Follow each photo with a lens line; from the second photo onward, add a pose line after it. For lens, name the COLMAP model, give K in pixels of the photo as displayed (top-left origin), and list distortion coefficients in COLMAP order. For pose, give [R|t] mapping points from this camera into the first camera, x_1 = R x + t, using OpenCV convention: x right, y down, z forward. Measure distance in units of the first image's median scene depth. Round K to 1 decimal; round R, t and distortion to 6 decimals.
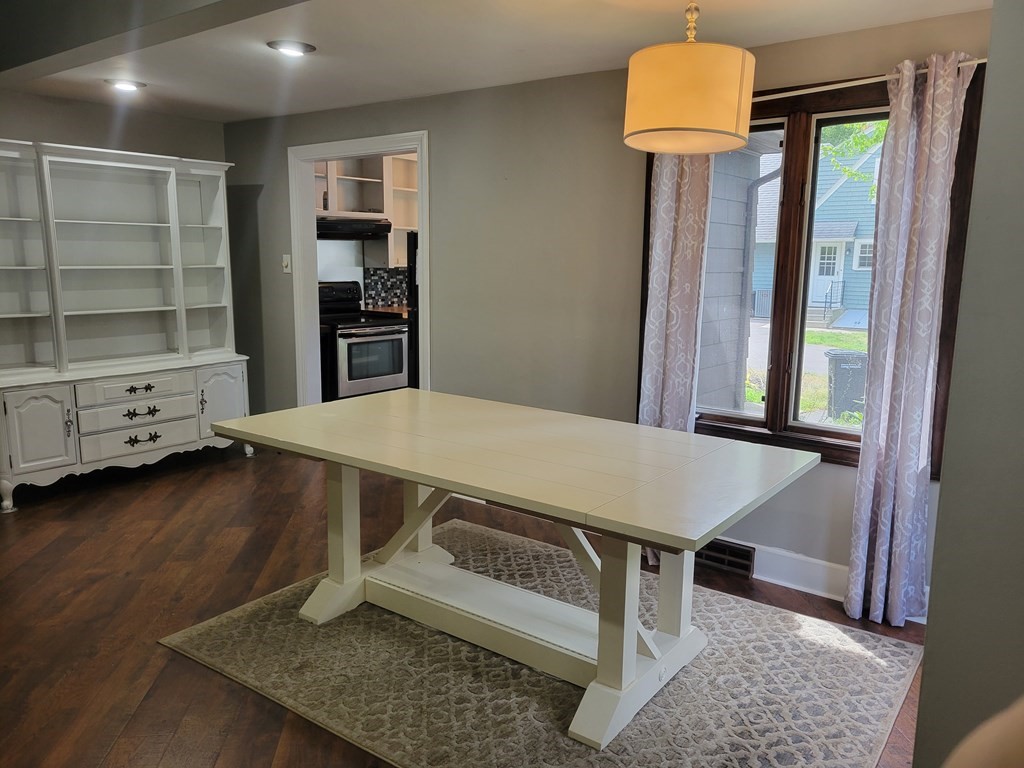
lens RADIAL K [[772.5, 0, 513.7], [0, 772.5, 387.1], [0, 0, 1]] dist [0.004796, -0.000973]
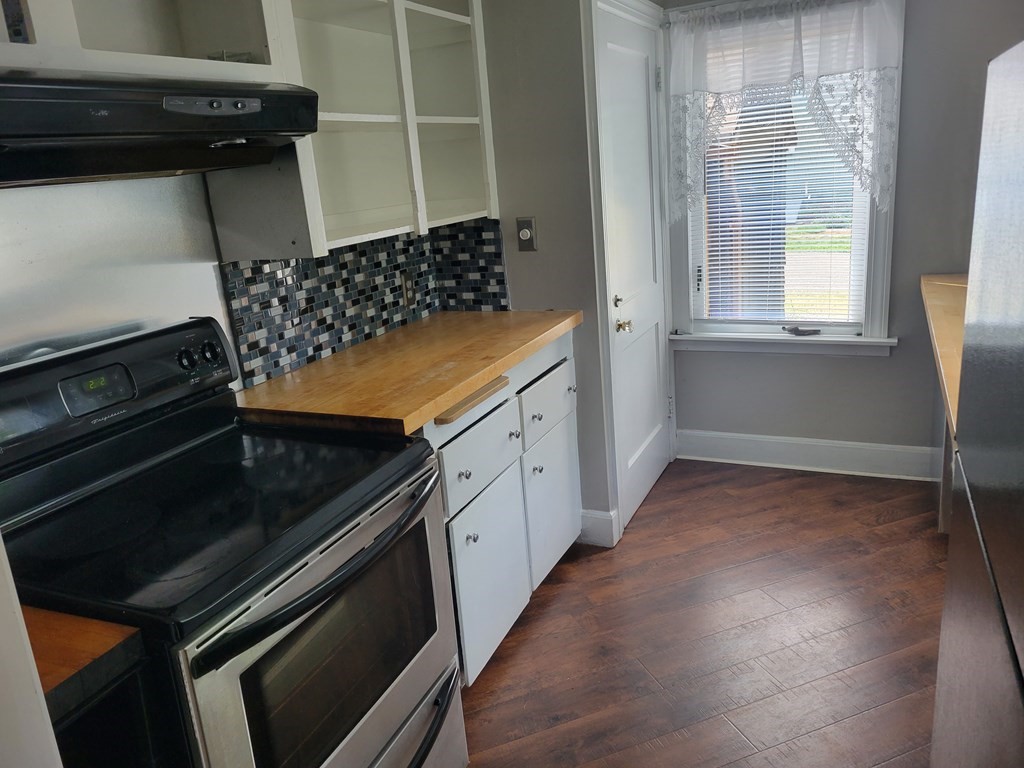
lens RADIAL K [[772.5, 0, 510.2], [0, 772.5, 380.0], [0, 0, 1]] dist [0.004796, -0.000973]
pose [[0.970683, -0.149898, 0.187897, -0.145248], [0.131333, 0.985470, 0.107701, -0.125569], [-0.201311, -0.079866, 0.976266, 0.667126]]
